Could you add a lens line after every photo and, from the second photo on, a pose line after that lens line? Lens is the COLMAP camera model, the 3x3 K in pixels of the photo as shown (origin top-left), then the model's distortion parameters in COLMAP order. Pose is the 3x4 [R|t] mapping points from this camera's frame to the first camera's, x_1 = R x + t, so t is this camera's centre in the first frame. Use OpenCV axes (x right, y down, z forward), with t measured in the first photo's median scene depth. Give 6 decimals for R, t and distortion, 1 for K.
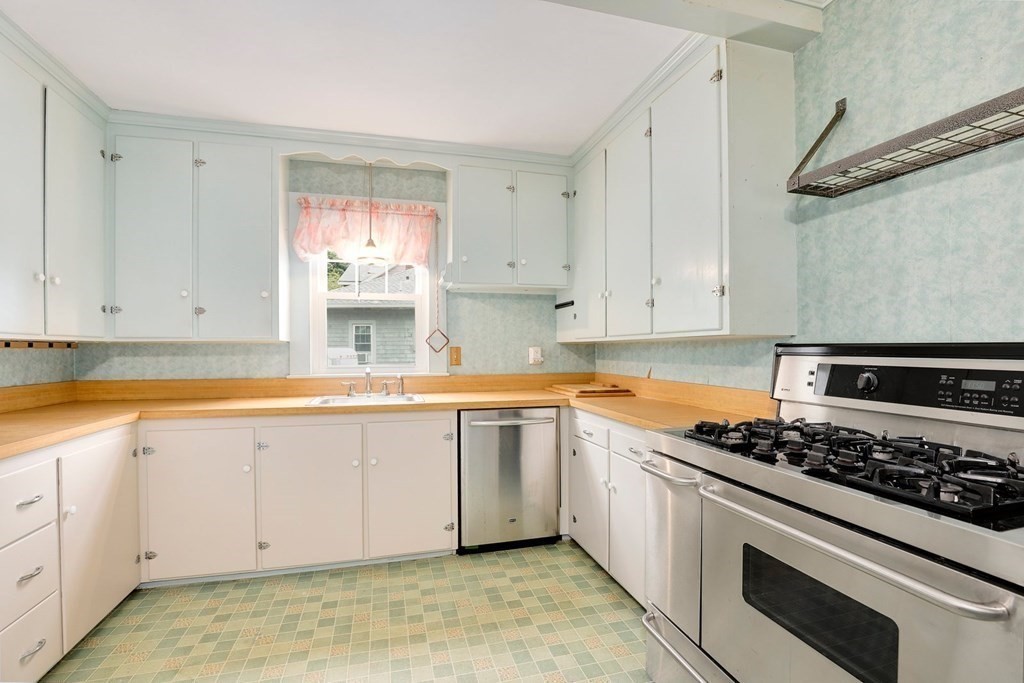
lens RADIAL K [[472.0, 0, 515.6], [0, 472.0, 349.8], [0, 0, 1]] dist [-0.024547, 0.002046]
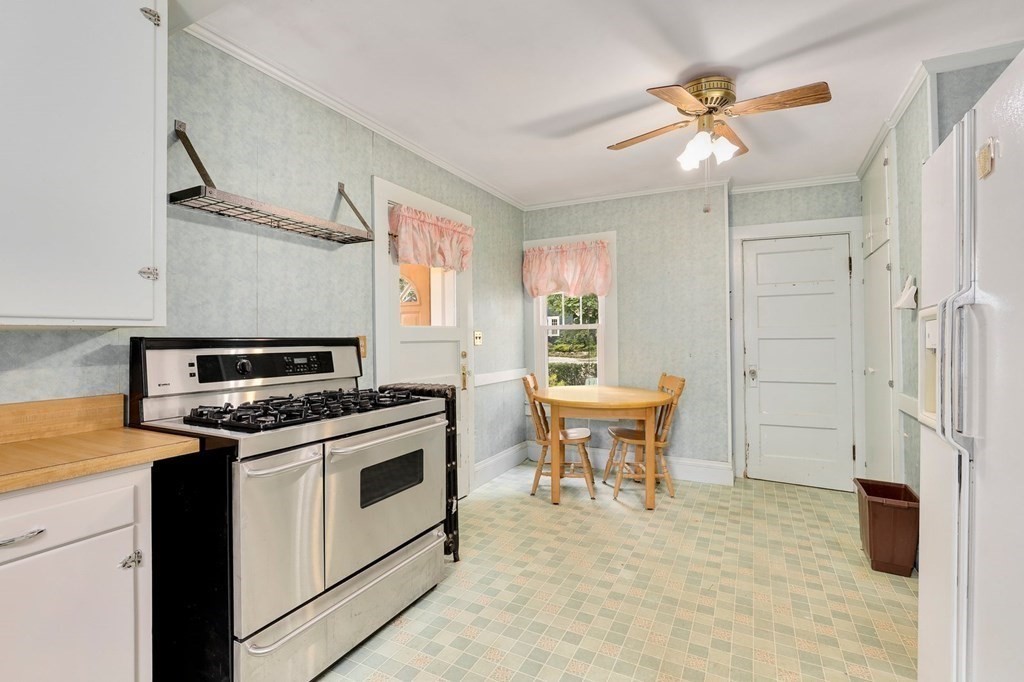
lens RADIAL K [[472.0, 0, 515.1], [0, 472.0, 338.2], [0, 0, 1]] dist [-0.024547, 0.002046]
pose [[-0.738246, 0.017655, 0.674301, -0.394546], [0.020886, 0.999776, -0.003310, 0.004818], [-0.674209, 0.011639, -0.738449, 0.786294]]
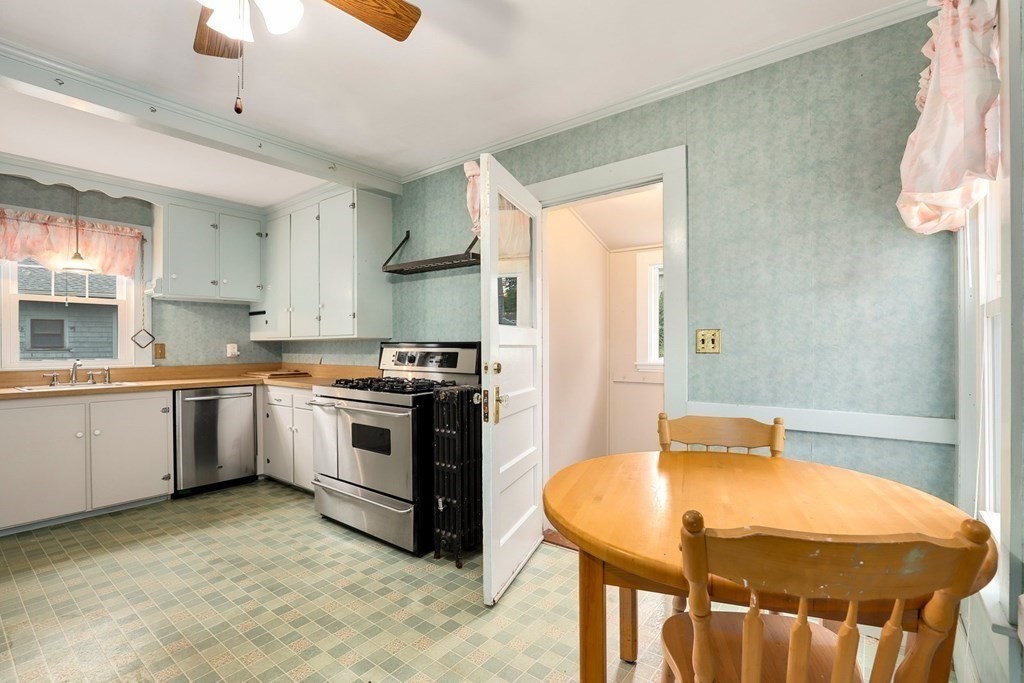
lens RADIAL K [[472.0, 0, 518.4], [0, 472.0, 349.0], [0, 0, 1]] dist [-0.024547, 0.002046]
pose [[0.800561, -0.003013, 0.599243, -0.128956], [0.002220, 0.999995, 0.002062, 0.009176], [-0.599247, -0.000321, 0.800564, -0.663503]]
